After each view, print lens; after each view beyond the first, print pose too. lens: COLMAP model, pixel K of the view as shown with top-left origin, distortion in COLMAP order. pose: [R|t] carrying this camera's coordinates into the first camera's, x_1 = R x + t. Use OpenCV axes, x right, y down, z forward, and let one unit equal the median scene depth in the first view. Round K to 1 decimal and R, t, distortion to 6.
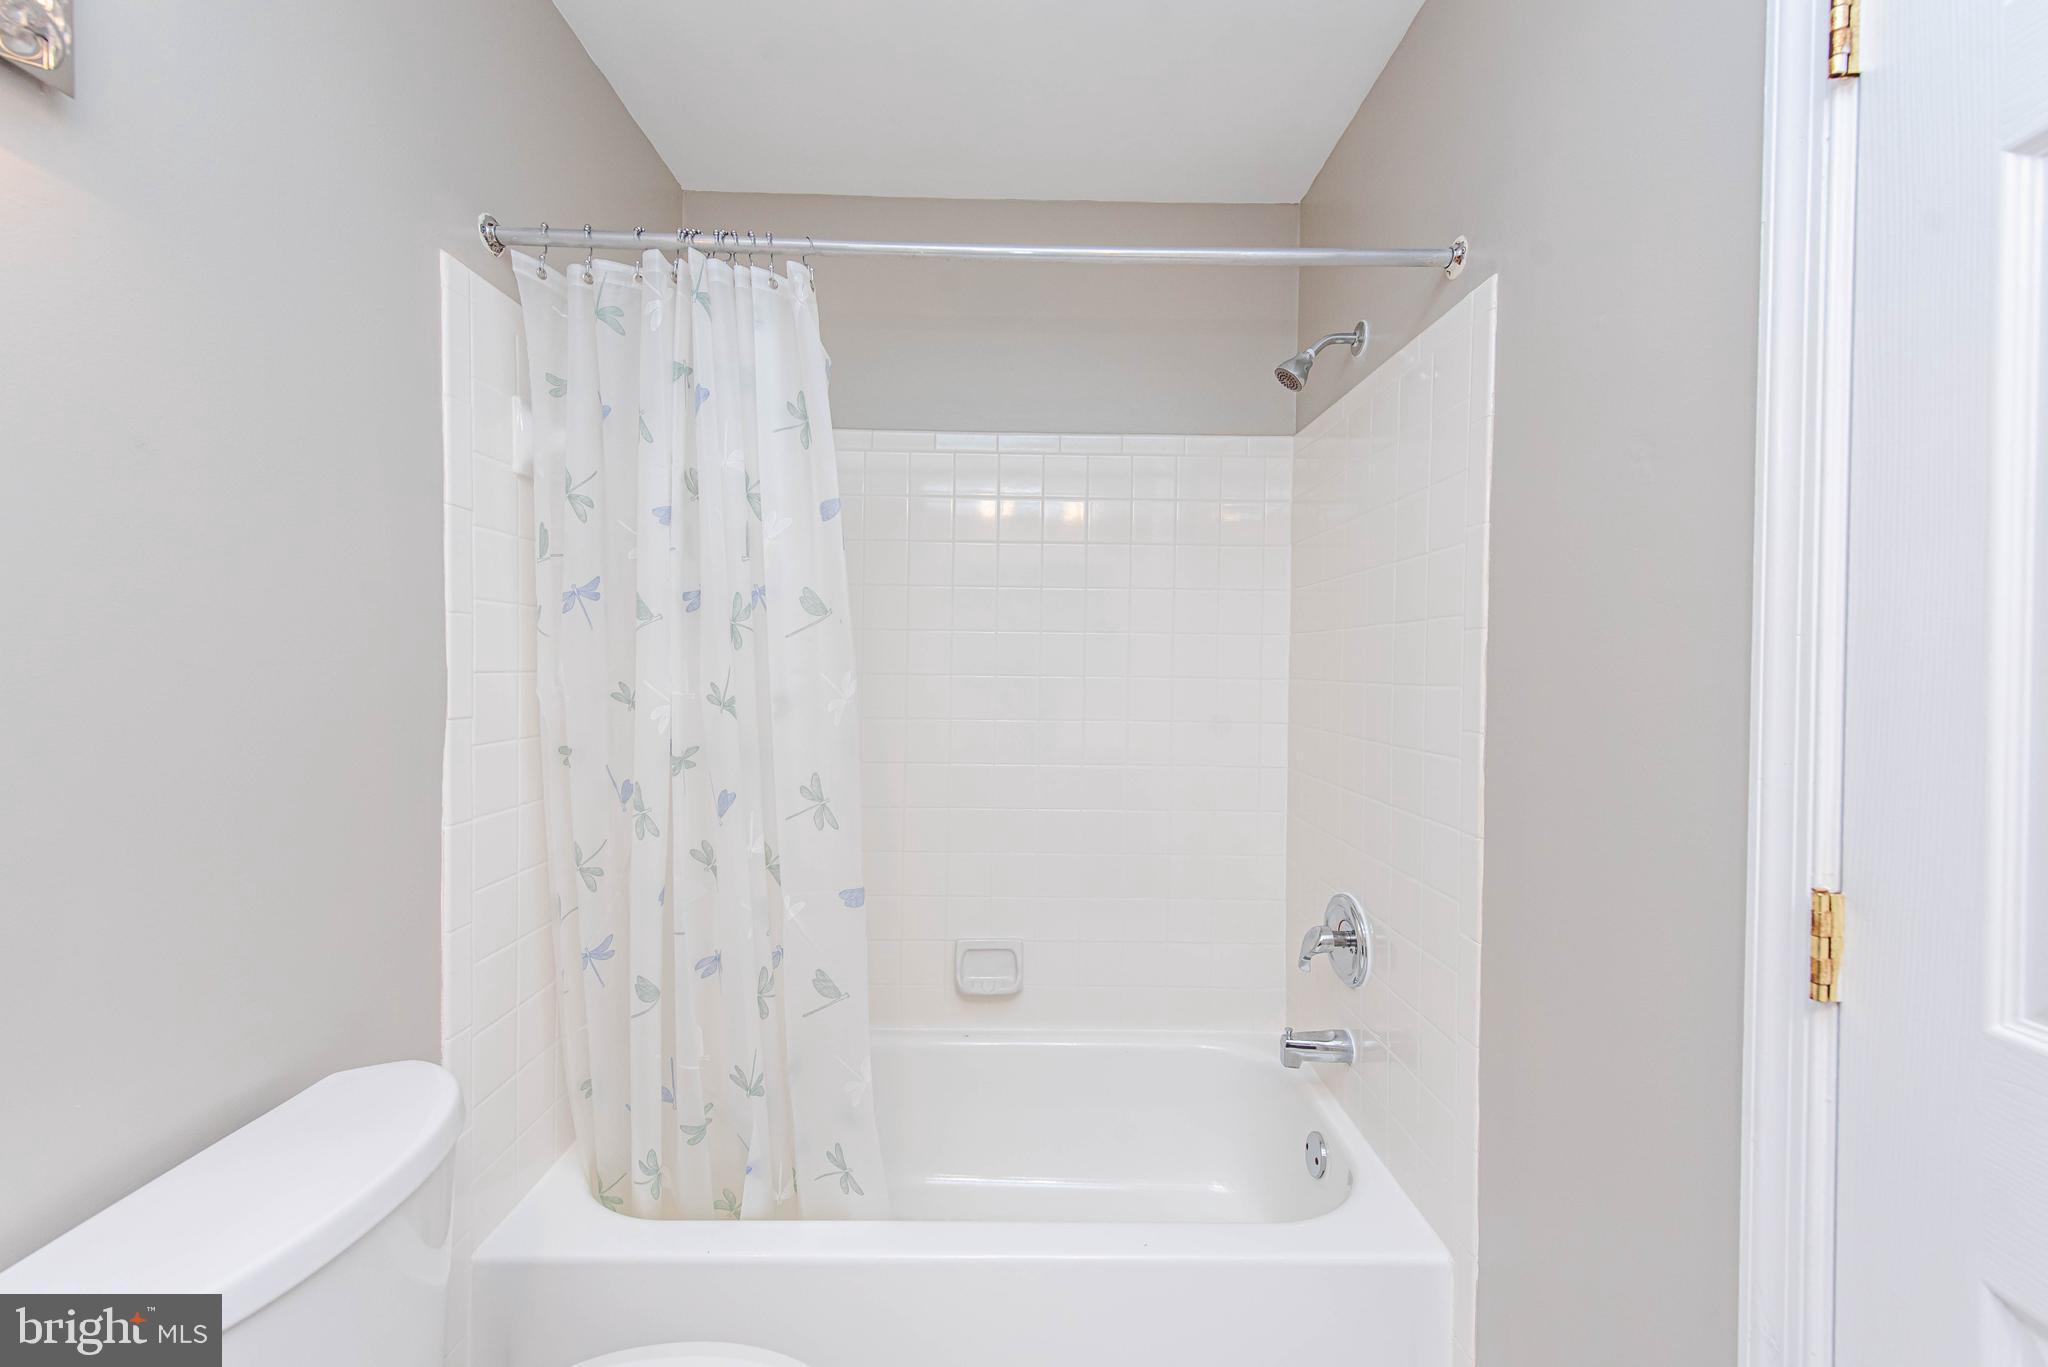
lens RADIAL K [[802.0, 0, 1030.2], [0, 802.0, 682.1], [0, 0, 1]] dist [0.019674, -0.005729]
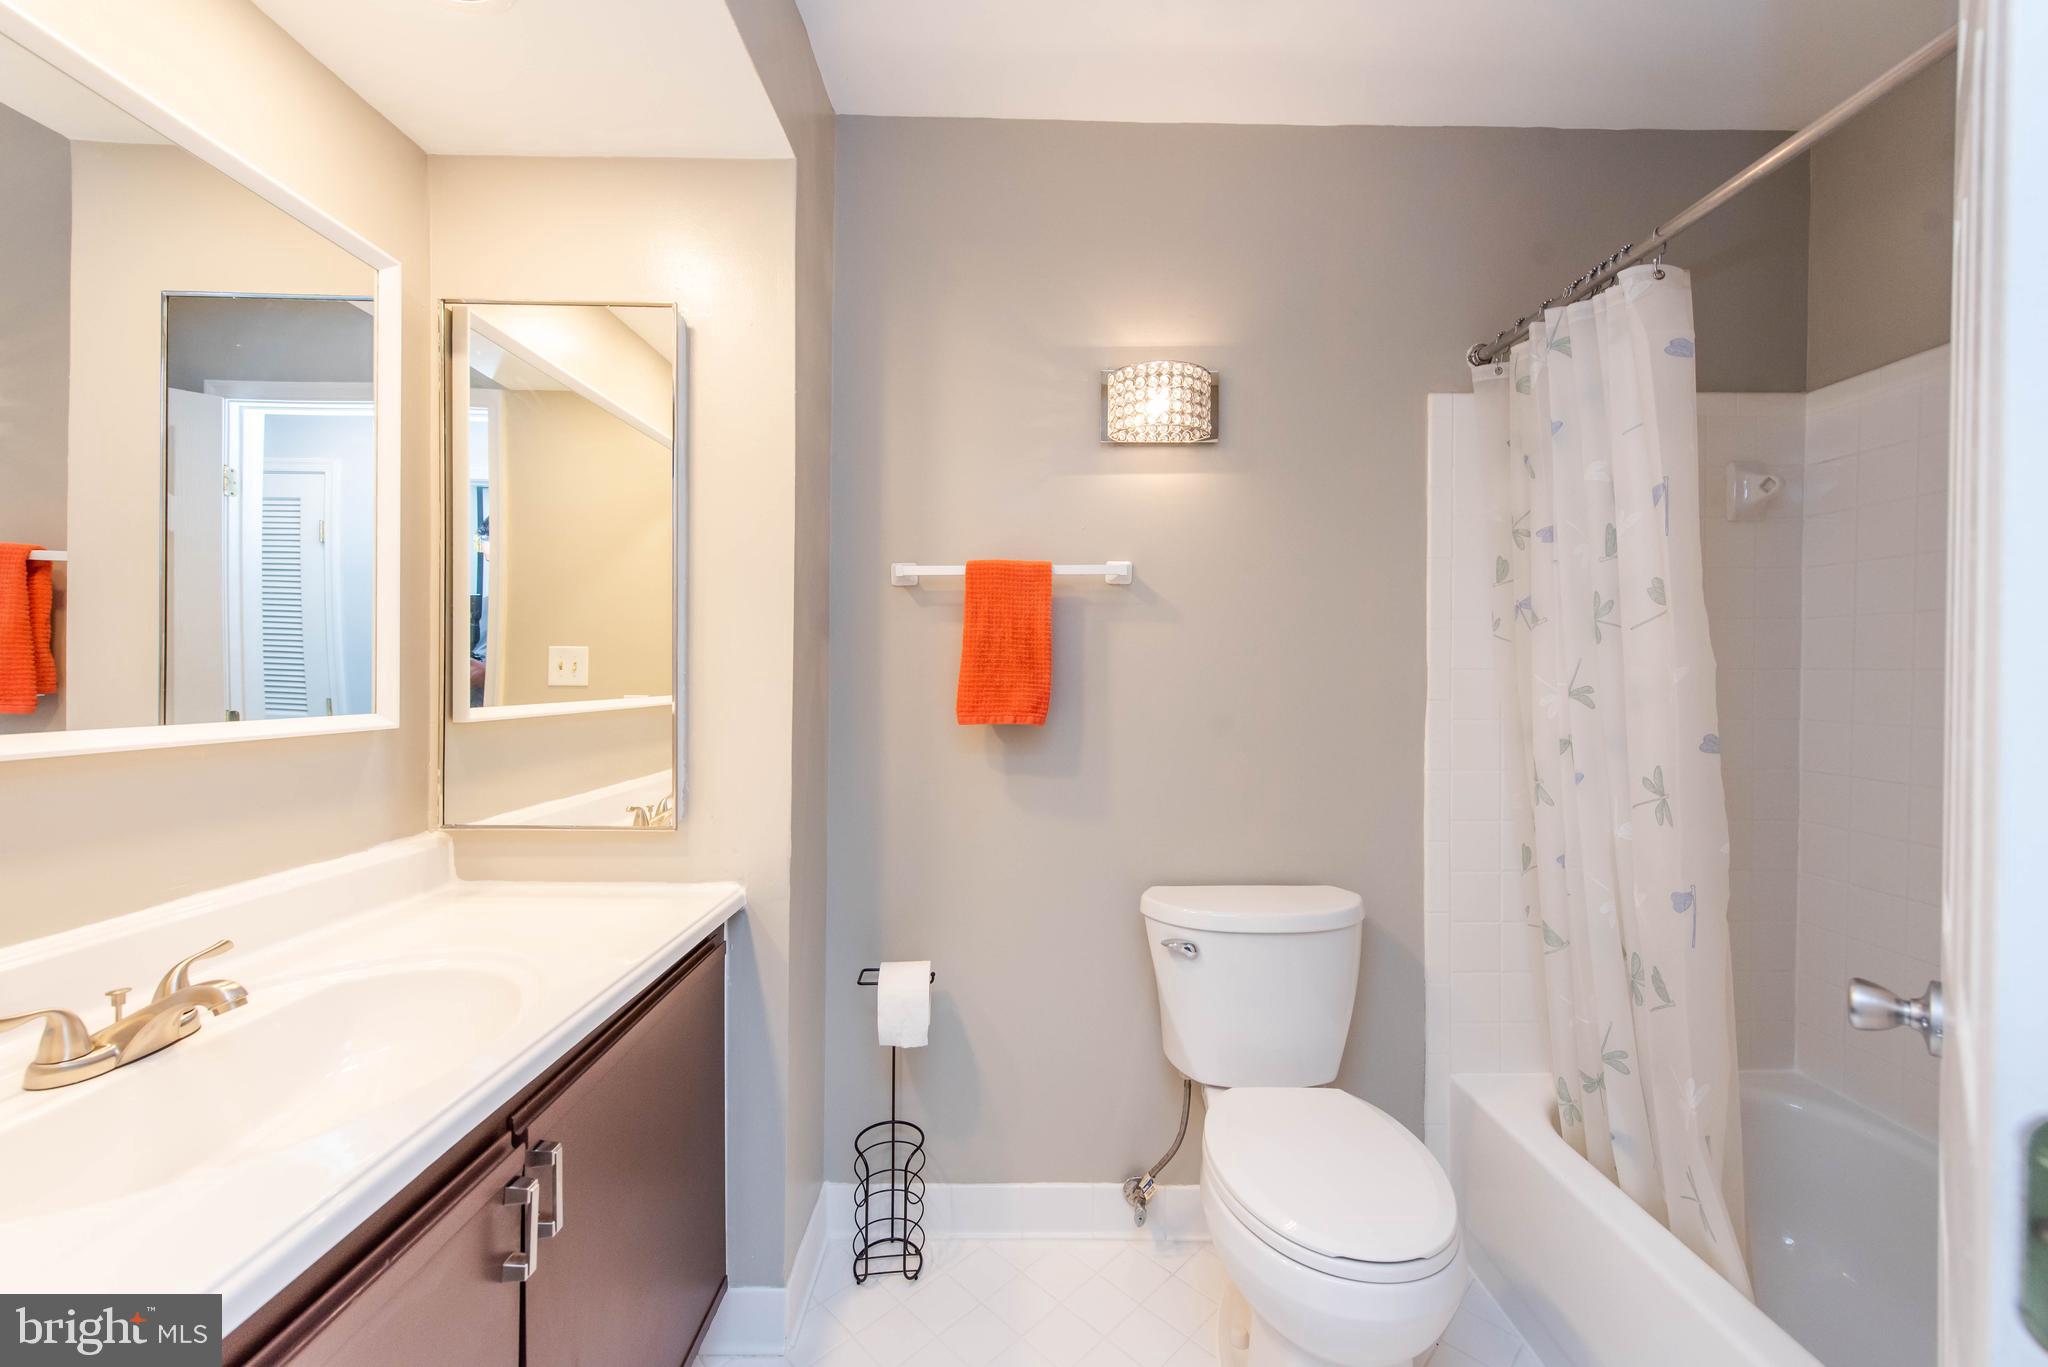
lens RADIAL K [[802.0, 0, 1030.2], [0, 802.0, 682.1], [0, 0, 1]] dist [0.019674, -0.005729]
pose [[-0.009513, -0.001132, -0.999954, 0.734082], [-0.020204, 0.999795, -0.000940, 0.027199], [0.999751, 0.020194, -0.009534, 0.243143]]
